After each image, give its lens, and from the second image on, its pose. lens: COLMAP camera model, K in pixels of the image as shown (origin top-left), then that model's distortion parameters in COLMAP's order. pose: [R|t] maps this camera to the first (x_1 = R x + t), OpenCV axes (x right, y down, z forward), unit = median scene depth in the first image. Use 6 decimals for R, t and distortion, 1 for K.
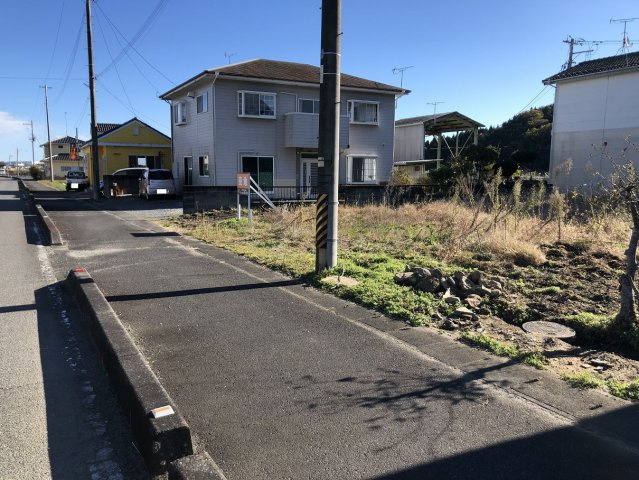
lens RADIAL K [[516.5, 0, 316.7], [0, 516.5, 243.8], [0, 0, 1]] dist [0.063696, -0.085877]
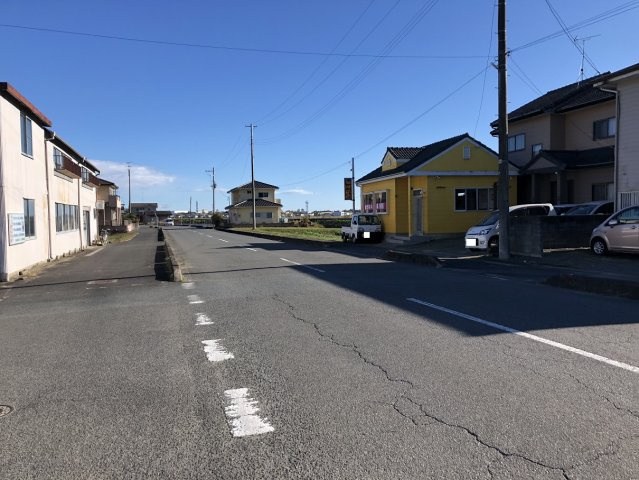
lens RADIAL K [[517.8, 0, 321.9], [0, 517.8, 237.9], [0, 0, 1]] dist [0.060312, -0.078400]
pose [[0.977611, -0.017832, -0.209662, -0.372413], [-0.001641, 0.995727, -0.092336, -0.041508], [0.210412, 0.090613, 0.973404, 0.294940]]
